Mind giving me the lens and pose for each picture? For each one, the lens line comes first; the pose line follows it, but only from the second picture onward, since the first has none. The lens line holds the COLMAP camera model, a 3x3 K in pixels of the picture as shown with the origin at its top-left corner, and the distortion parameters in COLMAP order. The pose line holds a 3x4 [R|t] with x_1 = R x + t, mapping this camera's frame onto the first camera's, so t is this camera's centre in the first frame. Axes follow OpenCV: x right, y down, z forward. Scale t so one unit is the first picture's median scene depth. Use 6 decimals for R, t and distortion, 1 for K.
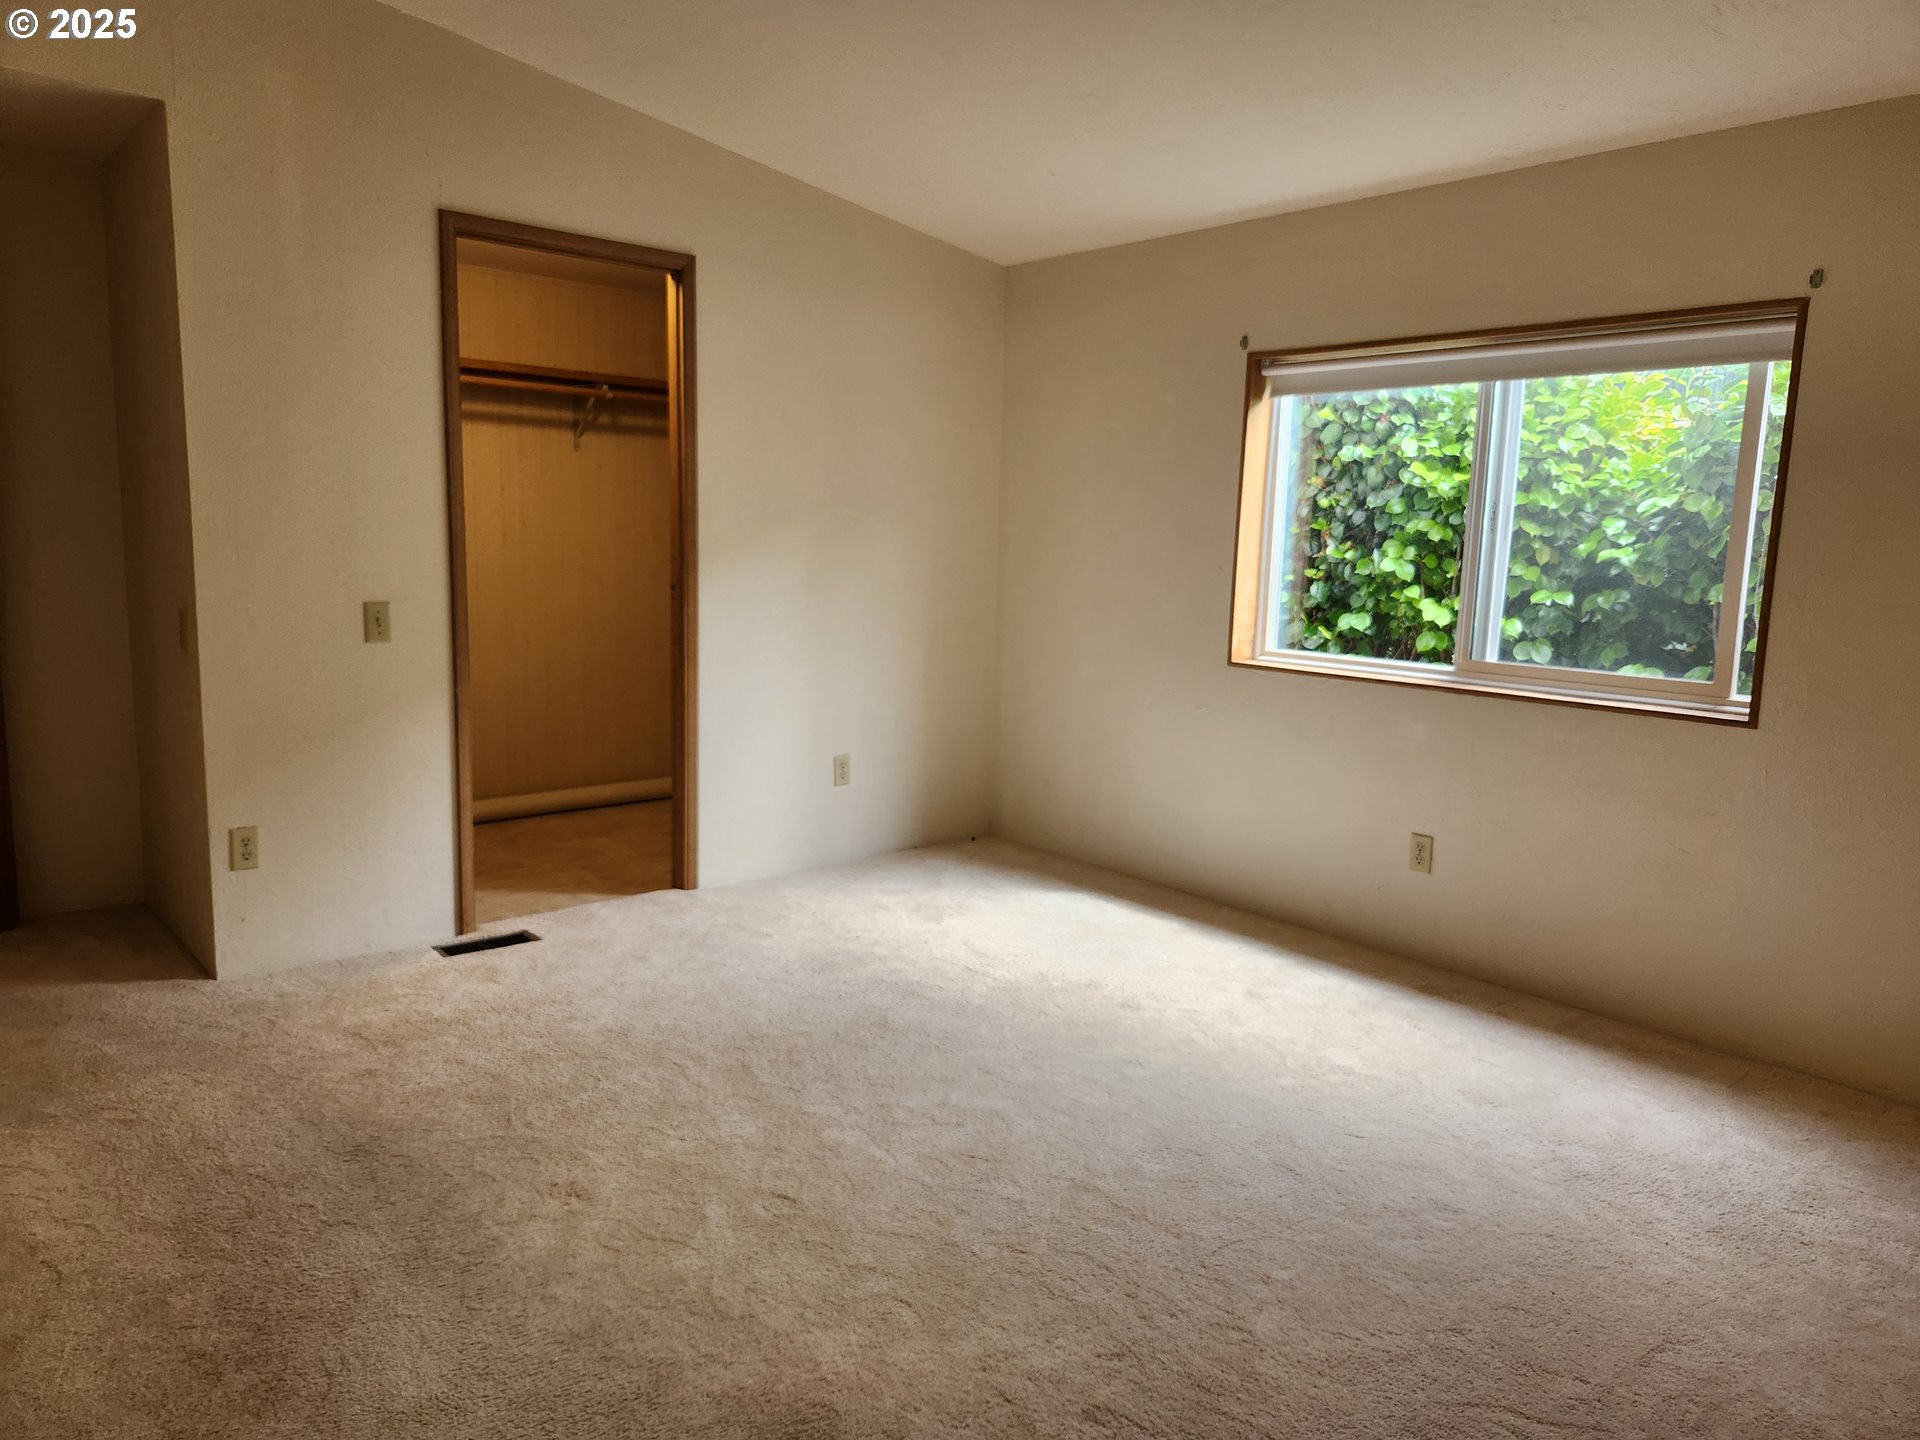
lens RADIAL K [[1269.8, 0, 960.2], [0, 1269.8, 710.7], [0, 0, 1]] dist [0.076745, -0.067561]
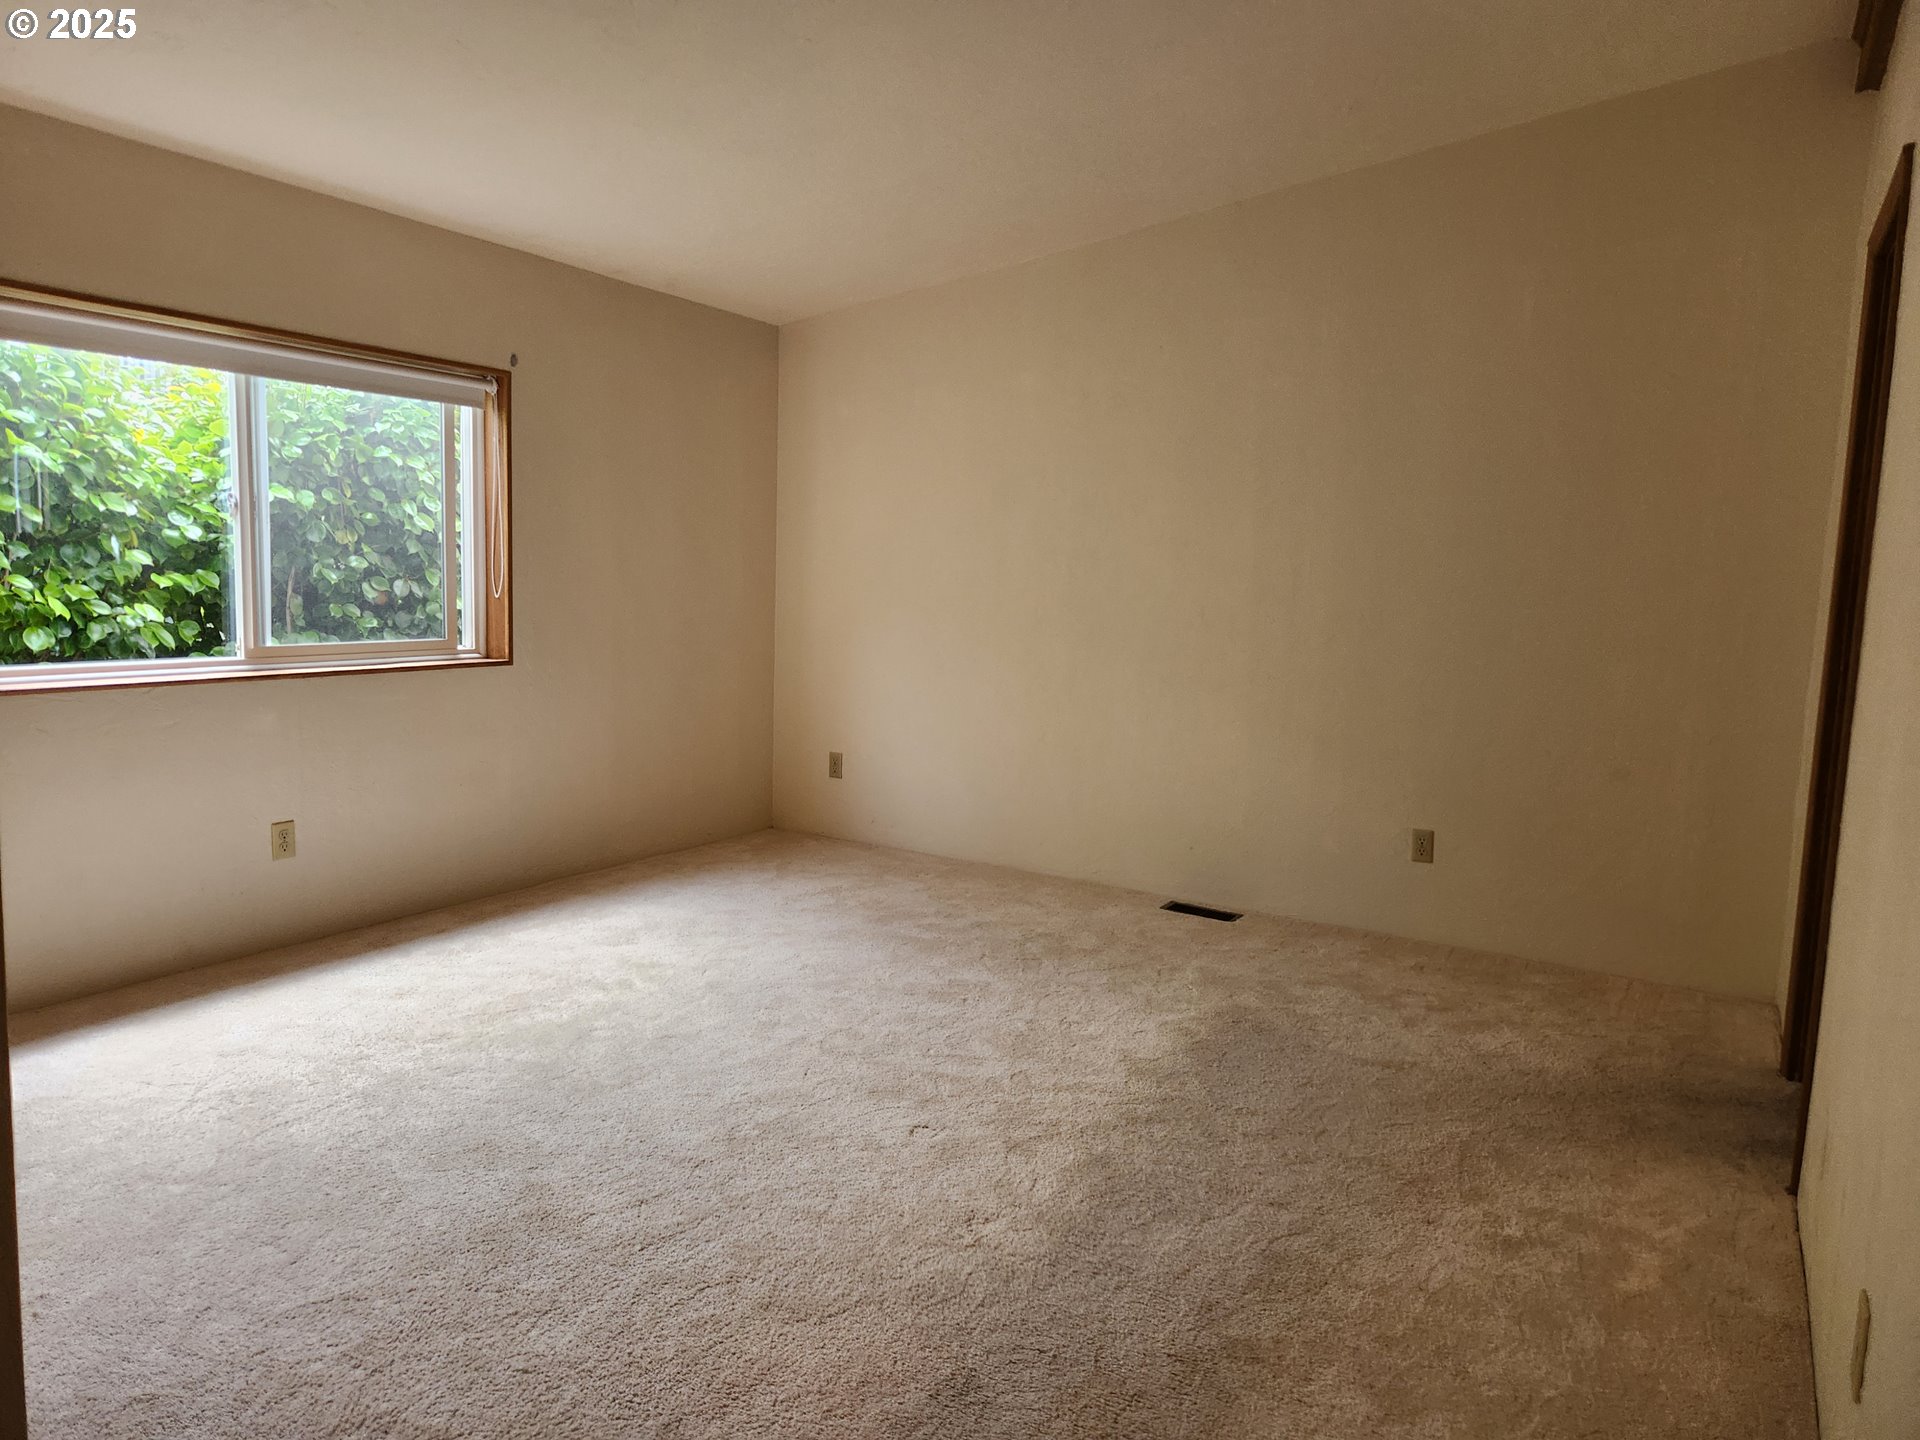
lens RADIAL K [[1269.8, 0, 960.2], [0, 1269.8, 710.7], [0, 0, 1]] dist [0.076745, -0.067561]
pose [[-0.268890, -0.145997, 0.952041, -0.744561], [0.097644, 0.979221, 0.177744, -0.118652], [-0.958209, 0.140755, -0.249047, 0.734250]]
